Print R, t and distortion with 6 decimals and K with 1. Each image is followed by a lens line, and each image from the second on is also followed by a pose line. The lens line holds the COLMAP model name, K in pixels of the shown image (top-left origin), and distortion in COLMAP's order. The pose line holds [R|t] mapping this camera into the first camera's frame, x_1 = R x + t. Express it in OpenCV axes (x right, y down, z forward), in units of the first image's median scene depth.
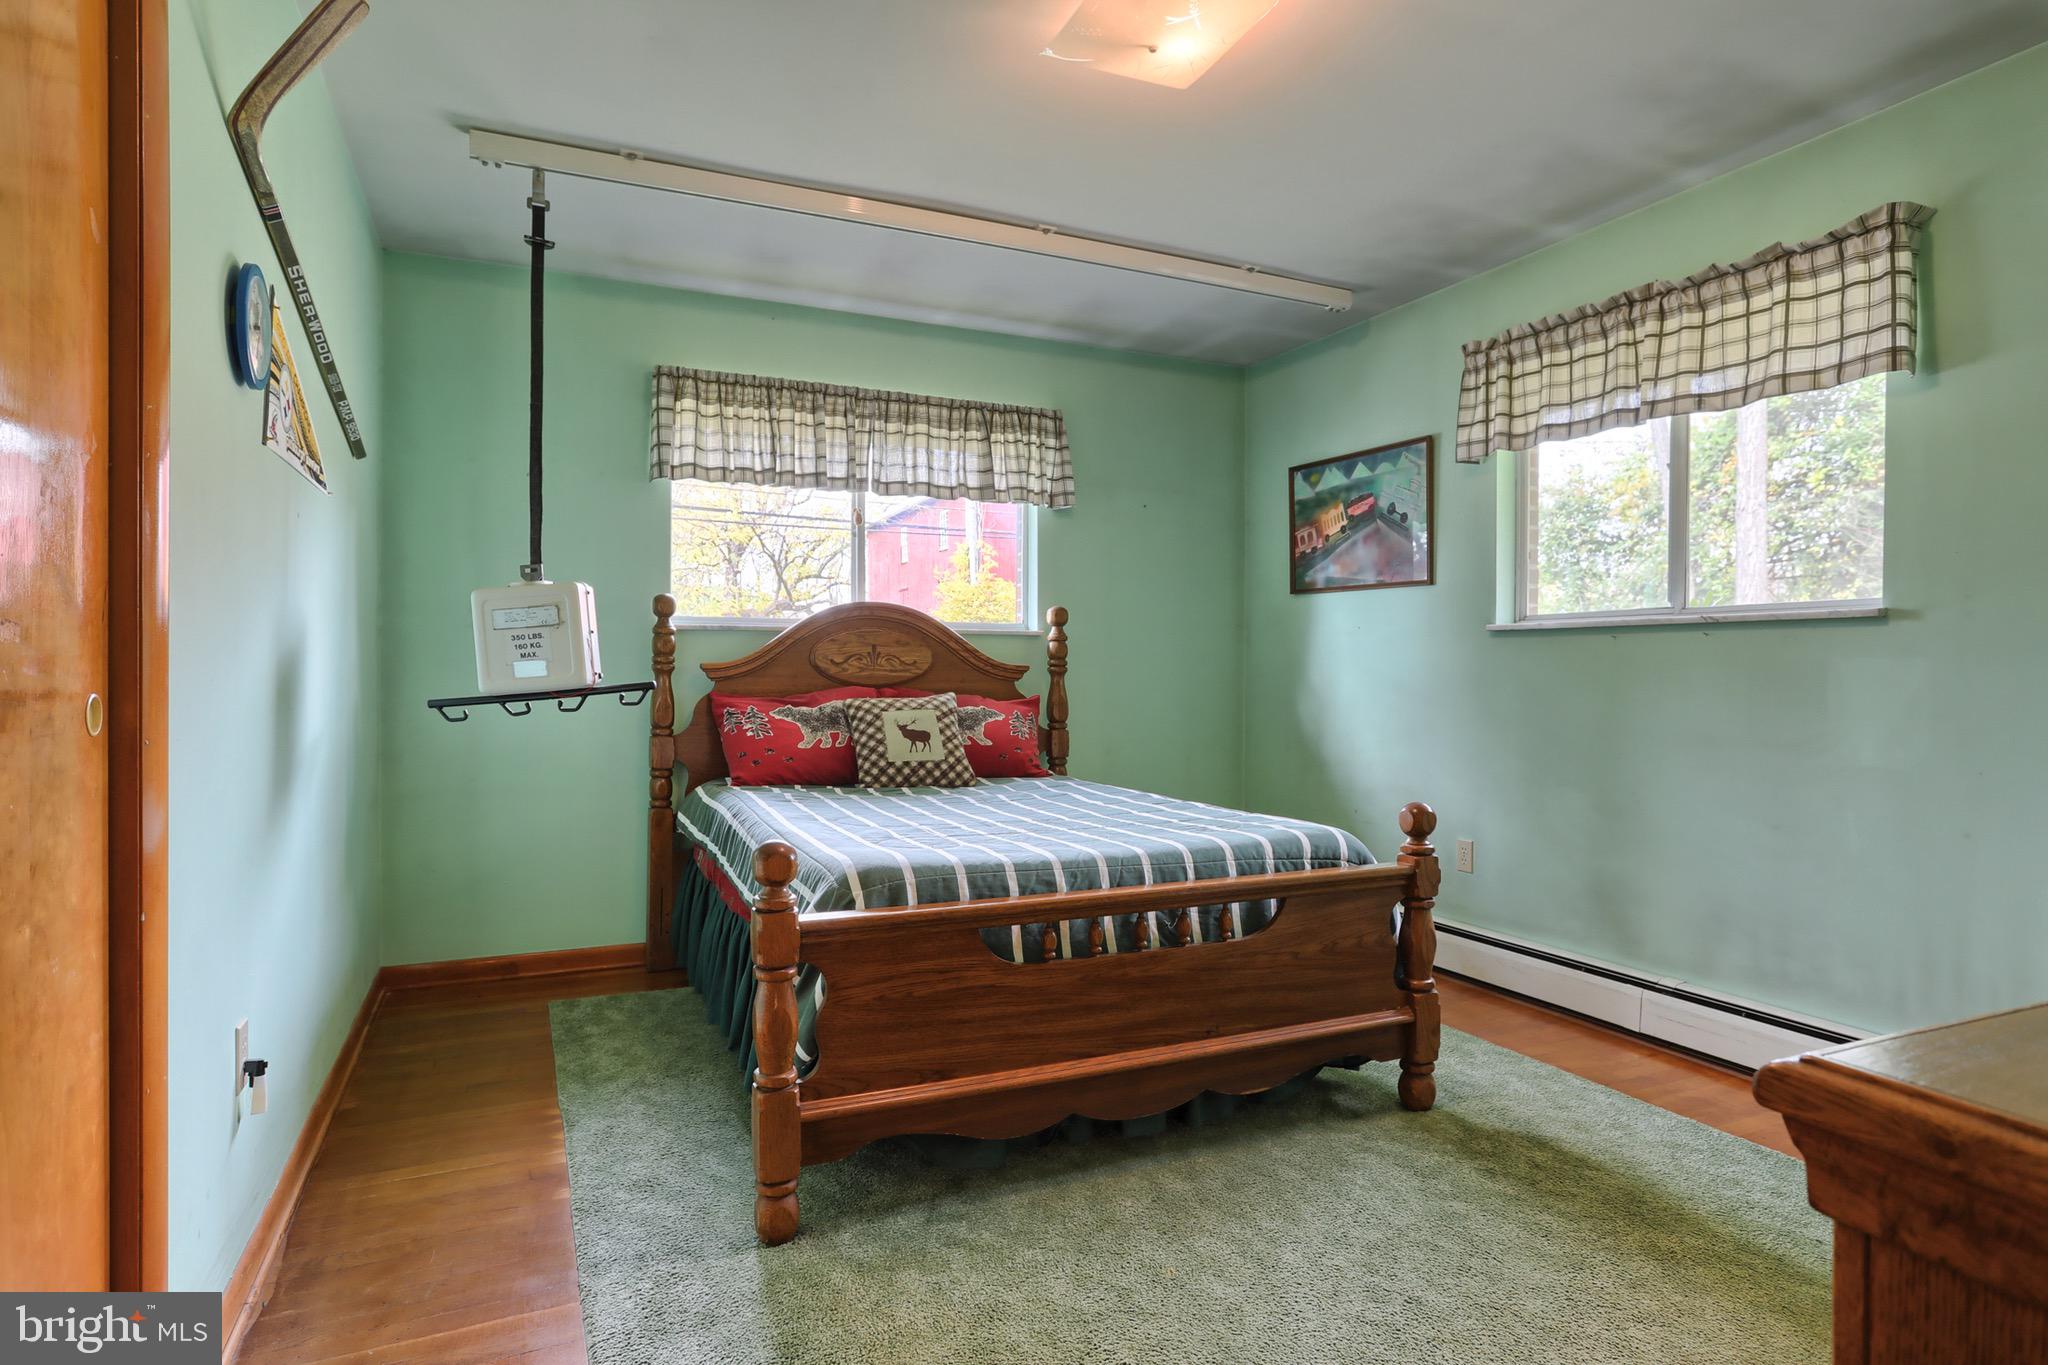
lens RADIAL K [[1043.4, 0, 1017.5], [0, 1043.4, 683.4], [0, 0, 1]] dist [-0.057310, 0.029644]
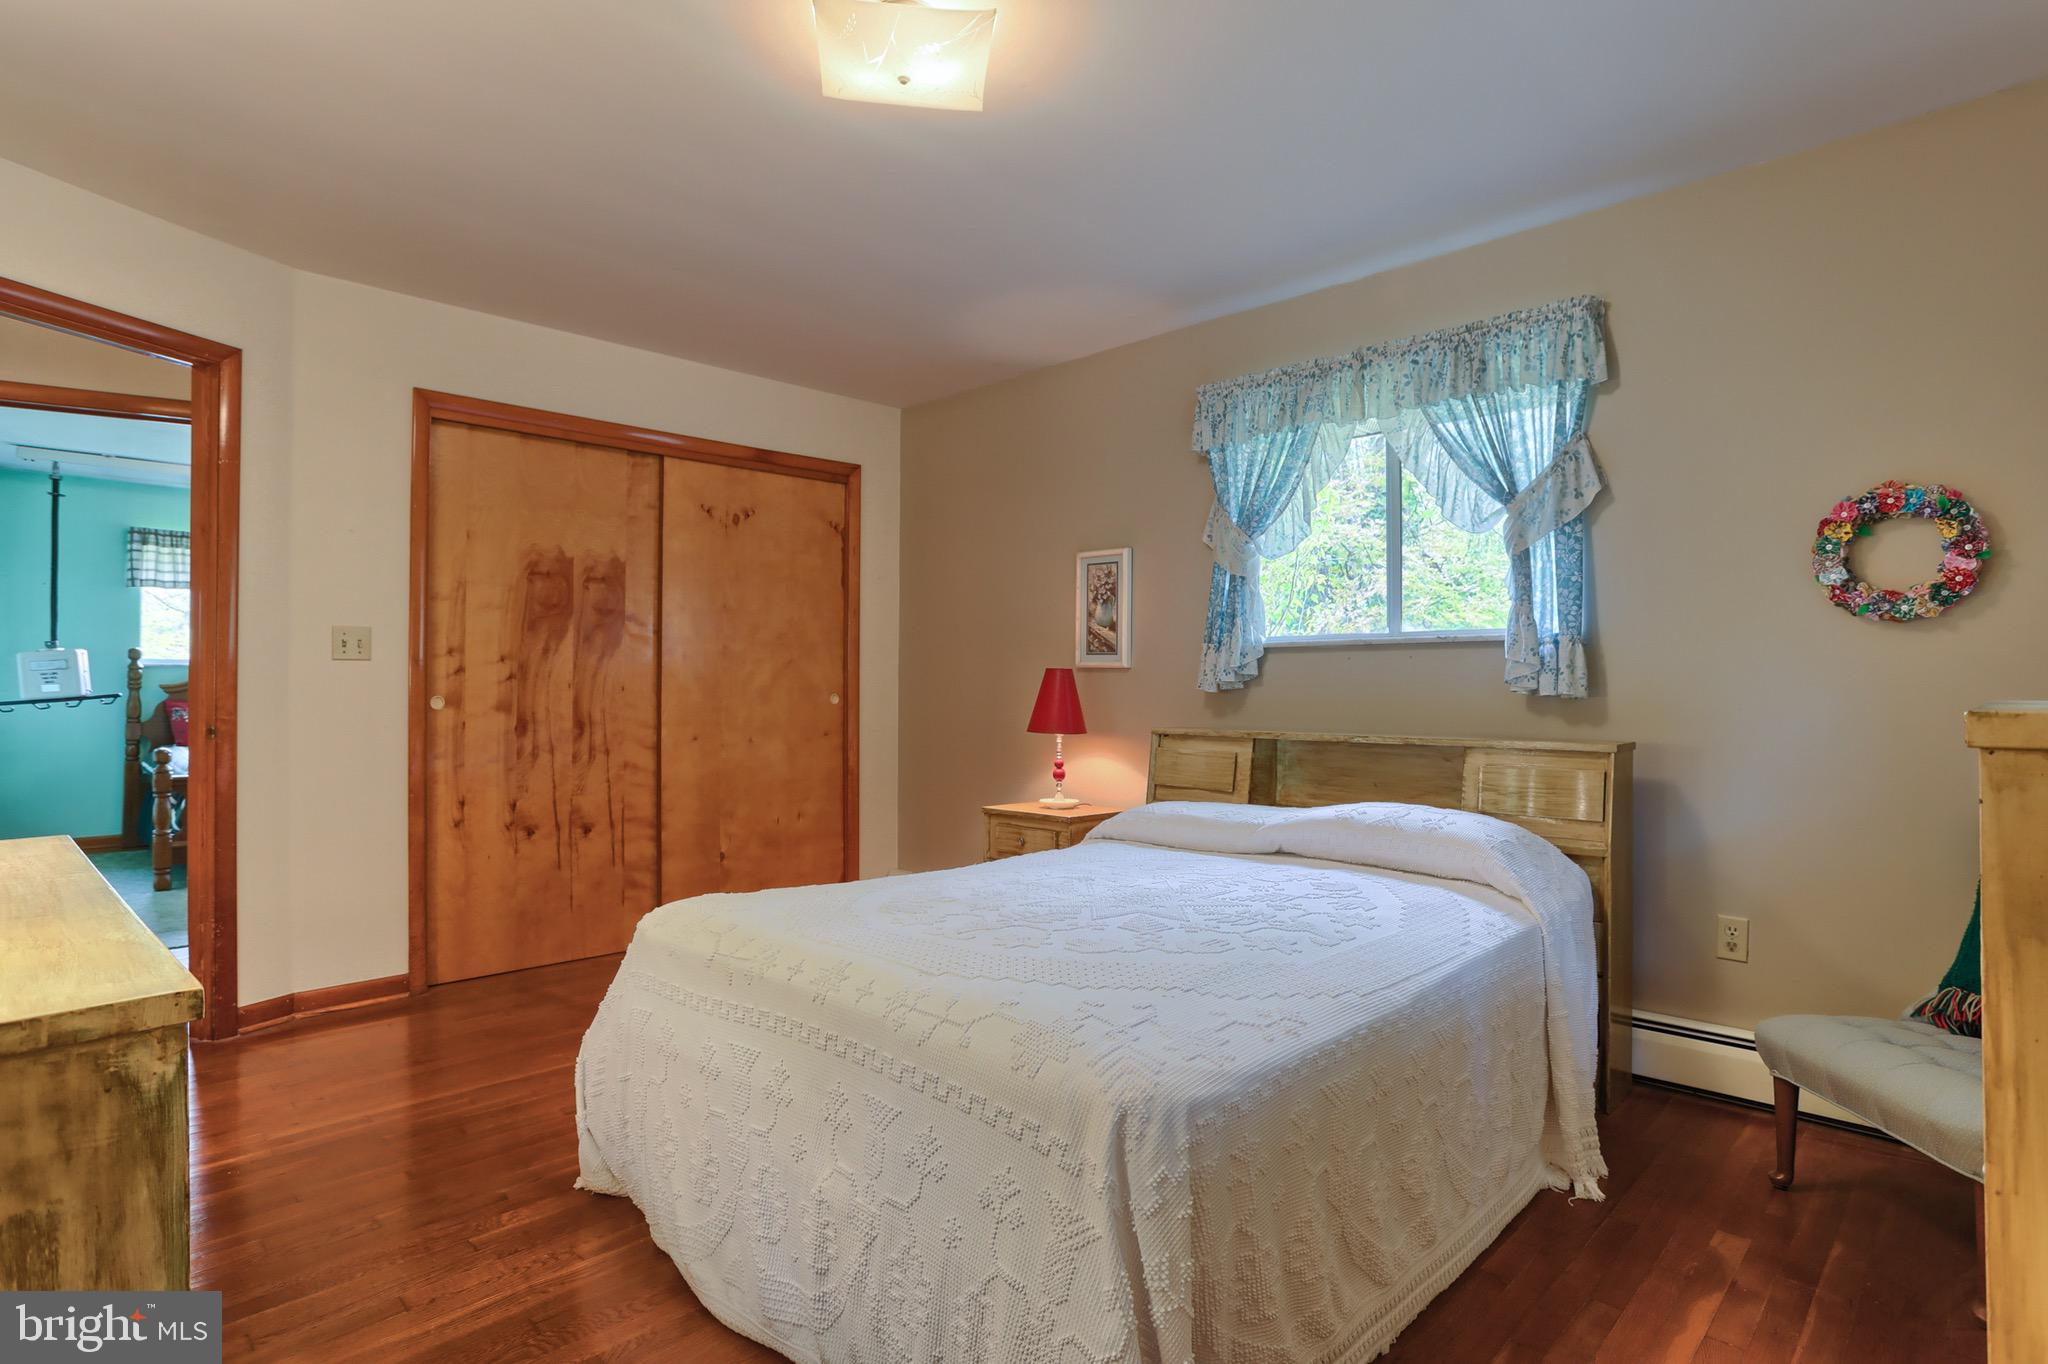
lens RADIAL K [[1043.4, 0, 1017.5], [0, 1043.4, 682.9], [0, 0, 1]] dist [-0.057310, 0.029644]
pose [[0.941839, 0.001479, 0.336060, 0.557206], [0.003652, 0.999886, -0.014634, 0.010881], [-0.336043, 0.015010, 0.941727, -1.296714]]
